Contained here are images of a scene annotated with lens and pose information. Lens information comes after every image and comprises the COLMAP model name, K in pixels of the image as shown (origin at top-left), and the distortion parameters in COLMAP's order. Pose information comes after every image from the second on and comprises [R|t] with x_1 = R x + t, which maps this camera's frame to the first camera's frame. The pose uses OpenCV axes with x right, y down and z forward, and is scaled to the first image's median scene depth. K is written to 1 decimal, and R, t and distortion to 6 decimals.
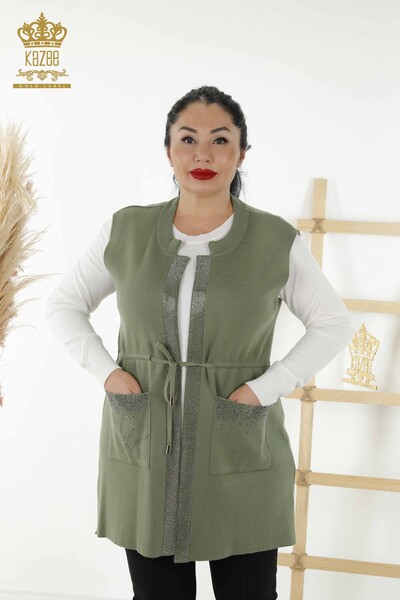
lens RADIAL K [[1240.8, 0, 200.1], [0, 1240.8, 330.2], [0, 0, 1]] dist [0.317536, 0.055187]
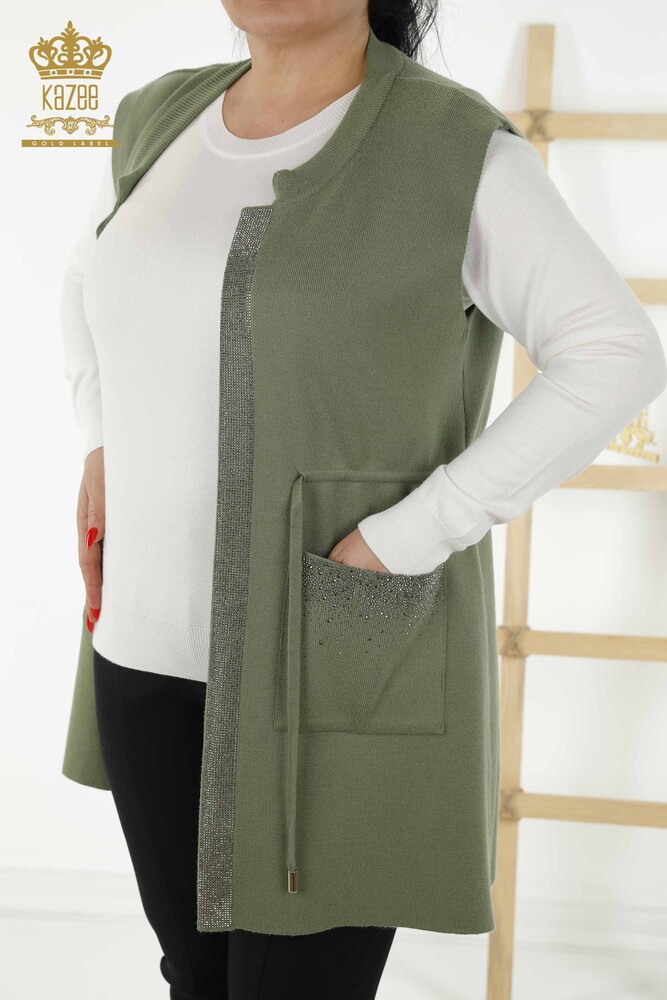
lens RADIAL K [[2067.9, 0, 333.6], [0, 2067.9, 550.3], [0, 0, 1]] dist [0.317536, 0.055187]
pose [[0.999574, -0.028184, -0.007643, 0.017604], [0.028861, 0.993349, 0.111470, -0.013460], [0.004450, -0.111643, 0.993738, 0.174433]]
